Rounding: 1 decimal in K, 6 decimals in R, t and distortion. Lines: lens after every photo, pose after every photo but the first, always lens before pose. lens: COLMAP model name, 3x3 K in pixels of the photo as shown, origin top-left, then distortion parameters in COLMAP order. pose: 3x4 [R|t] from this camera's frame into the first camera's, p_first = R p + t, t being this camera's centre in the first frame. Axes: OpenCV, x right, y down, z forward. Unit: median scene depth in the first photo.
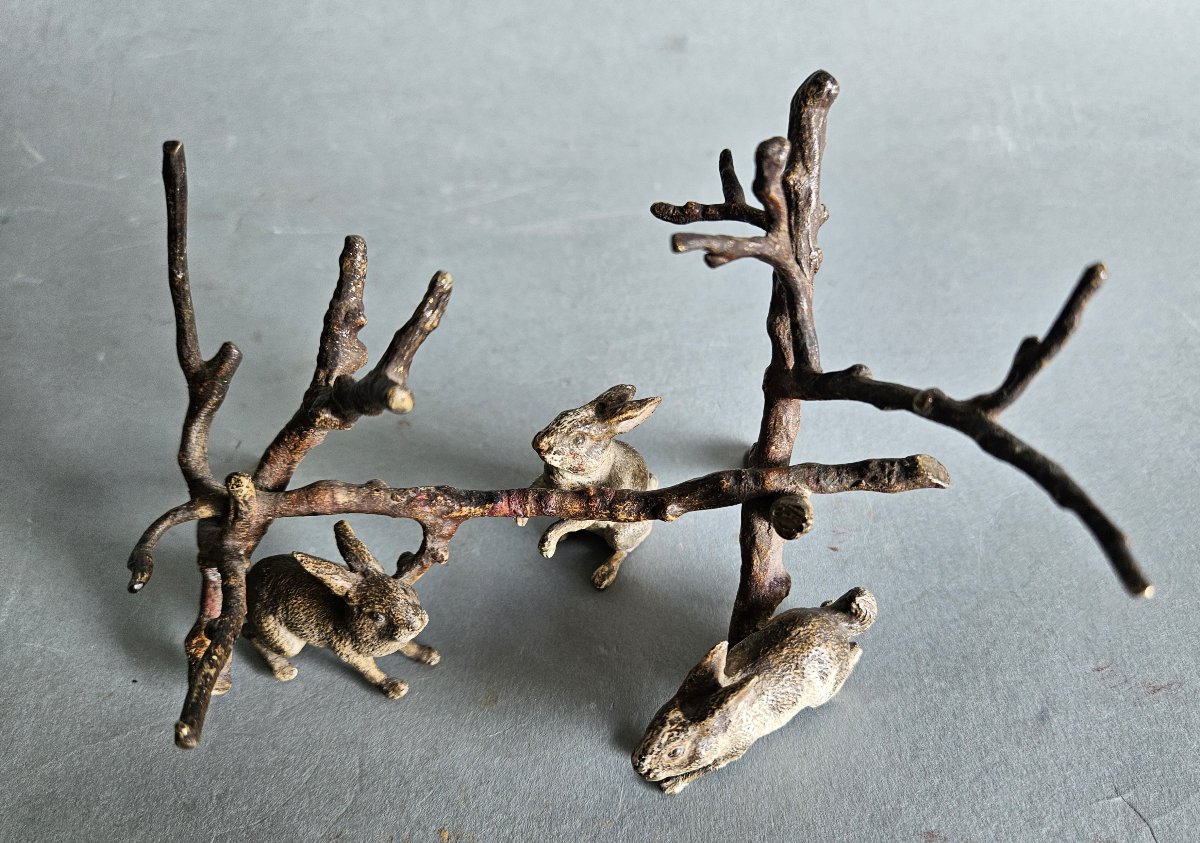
lens RADIAL K [[835.6, 0, 600.0], [0, 835.6, 421.5], [0, 0, 1]] dist [-0.009344, -0.002639]
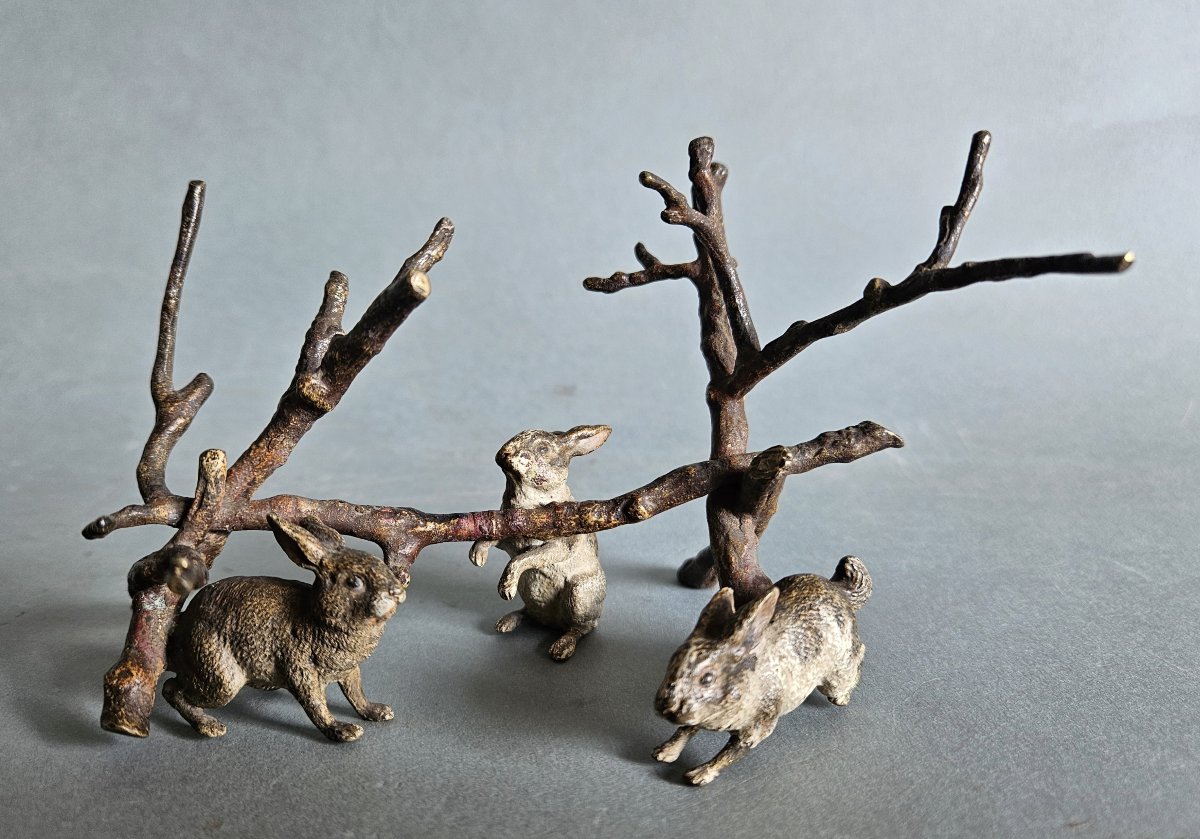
lens RADIAL K [[852.0, 0, 484.1], [0, 852.0, 419.9], [0, 0, 1]] dist [0.006051, -0.002583]
pose [[0.996079, -0.013699, 0.087400, -0.191312], [0.056872, 0.855900, -0.514004, 0.535008], [-0.067765, 0.516959, 0.853324, 0.093192]]
